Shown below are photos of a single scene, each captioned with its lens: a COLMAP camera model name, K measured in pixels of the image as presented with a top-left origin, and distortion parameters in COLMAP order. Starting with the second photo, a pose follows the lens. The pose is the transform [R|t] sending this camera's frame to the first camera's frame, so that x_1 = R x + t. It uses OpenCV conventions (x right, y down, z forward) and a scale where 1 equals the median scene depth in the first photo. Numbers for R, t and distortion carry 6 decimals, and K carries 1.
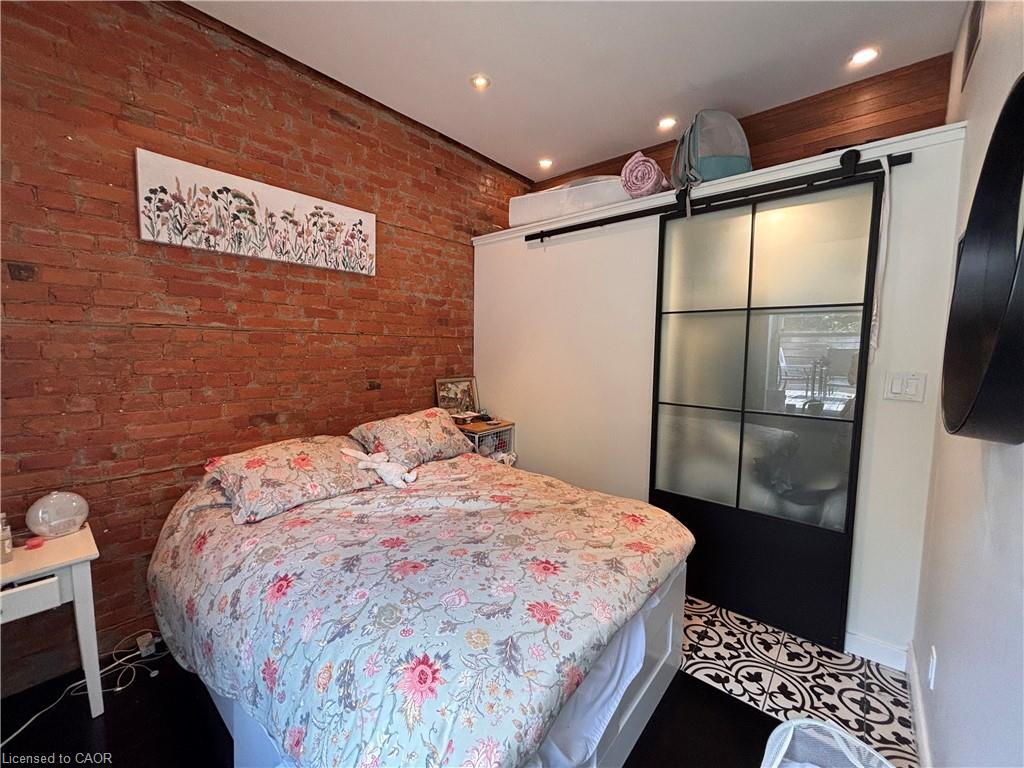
lens RADIAL K [[415.0, 0, 510.8], [0, 415.0, 382.0], [0, 0, 1]] dist [-0.004192, 0.000473]
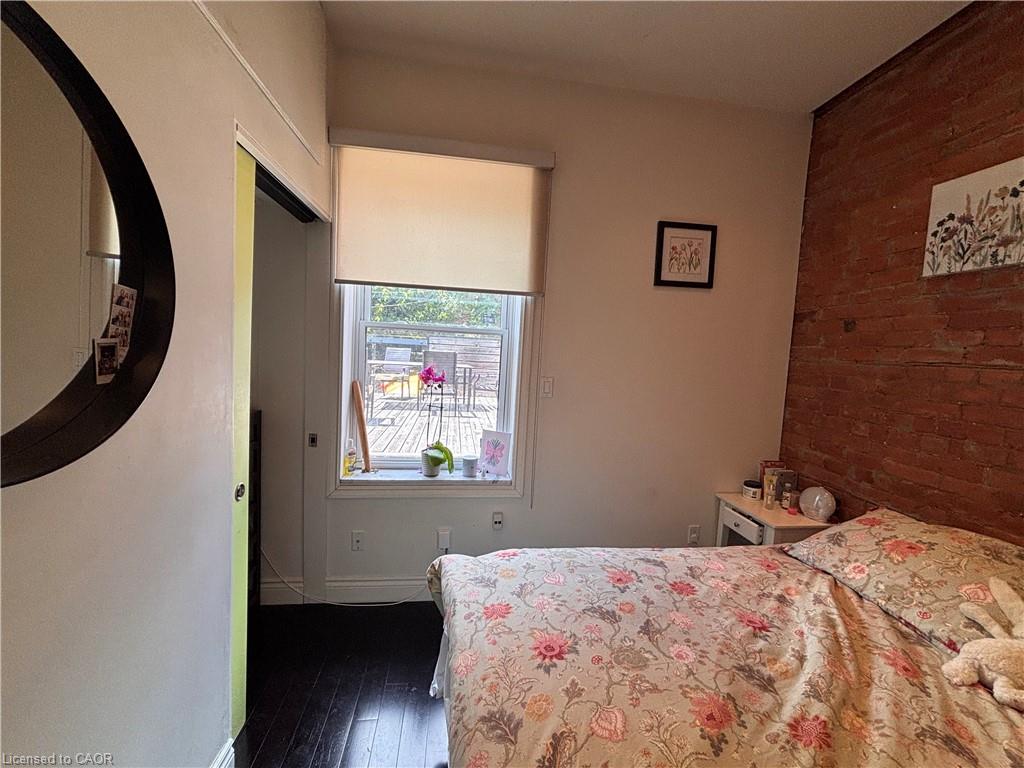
lens RADIAL K [[415.0, 0, 509.7], [0, 415.0, 382.0], [0, 0, 1]] dist [-0.004192, 0.000473]
pose [[-0.664165, 0.011704, -0.747494, 0.501893], [-0.121917, 0.984796, 0.123745, -0.099593], [0.737578, 0.173319, -0.652641, 0.951099]]
